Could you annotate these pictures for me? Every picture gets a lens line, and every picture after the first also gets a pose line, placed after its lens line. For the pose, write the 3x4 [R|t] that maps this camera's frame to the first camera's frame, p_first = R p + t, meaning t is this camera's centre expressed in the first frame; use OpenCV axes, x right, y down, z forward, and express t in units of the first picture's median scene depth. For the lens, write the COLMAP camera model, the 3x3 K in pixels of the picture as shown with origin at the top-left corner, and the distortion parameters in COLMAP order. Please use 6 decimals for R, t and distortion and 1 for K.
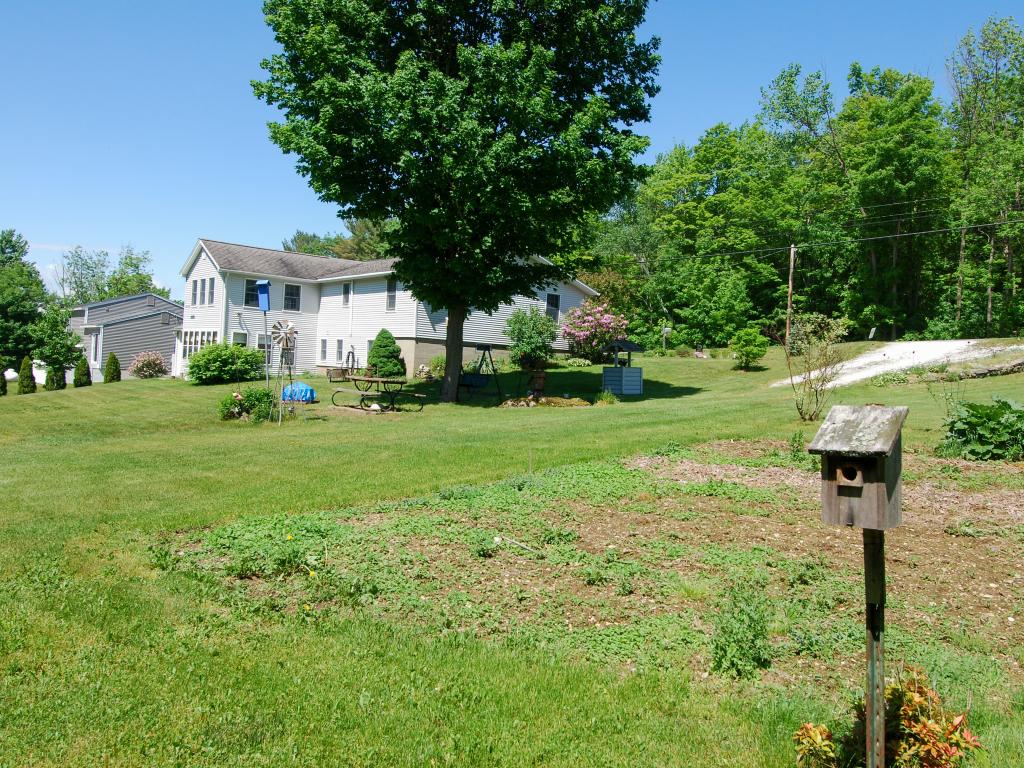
lens RADIAL K [[821.7, 0, 518.4], [0, 821.7, 381.3], [0, 0, 1]] dist [0.038742, -0.005039]
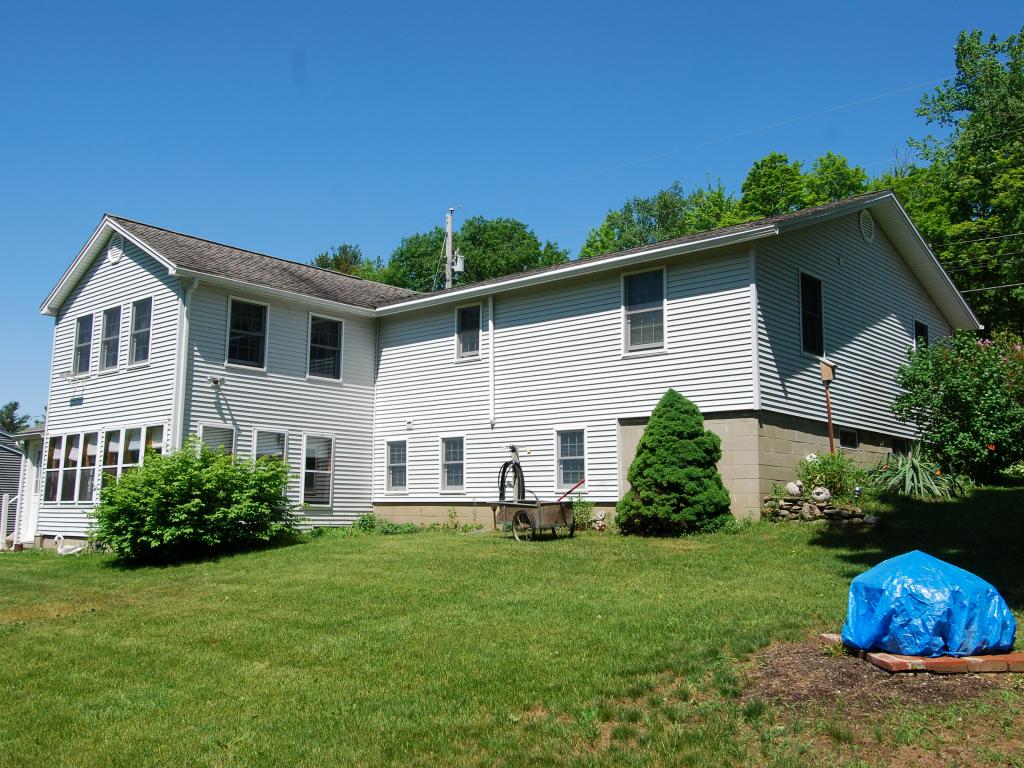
lens RADIAL K [[934.6, 0, 488.8], [0, 934.6, 385.0], [0, 0, 1]] dist [0.061388, 0.000000]
pose [[0.987850, -0.022454, 0.153783, -0.279444], [0.044623, 0.988823, -0.142262, -0.007953], [-0.148869, 0.147396, 0.977810, 0.529420]]
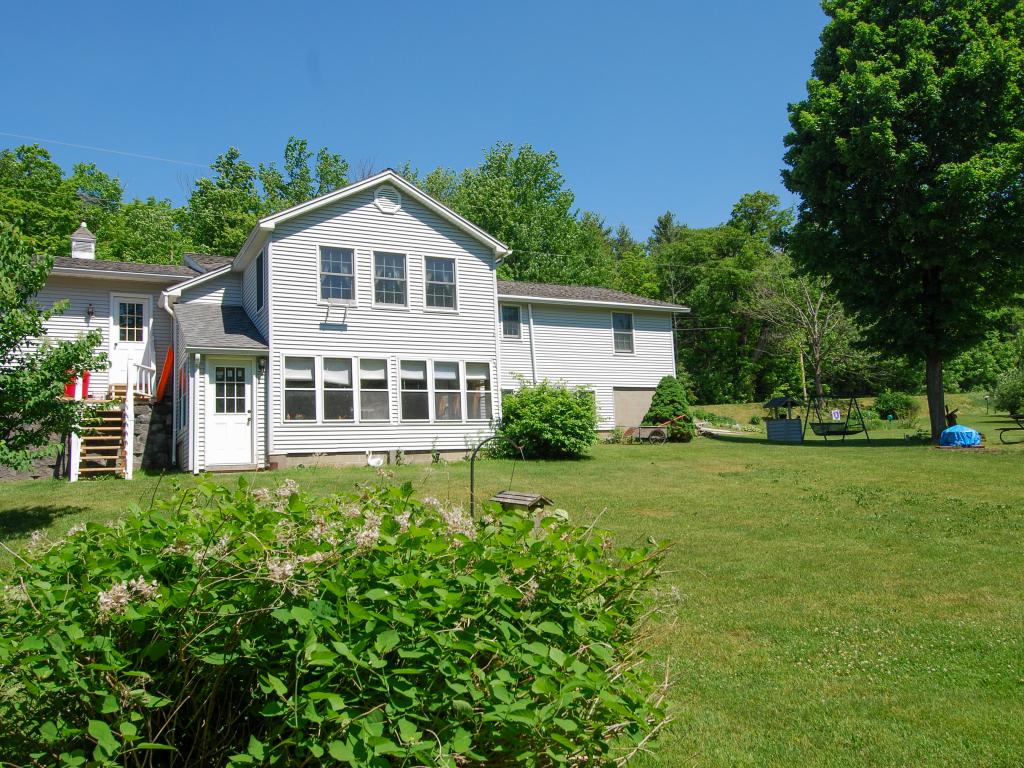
lens RADIAL K [[821.7, 0, 508.8], [0, 821.7, 380.0], [0, 0, 1]] dist [0.038742, -0.005039]
pose [[0.203438, 0.058339, 0.977348, -0.873951], [0.070241, 0.994781, -0.074000, -0.010078], [-0.976565, 0.083704, 0.198278, 0.886487]]
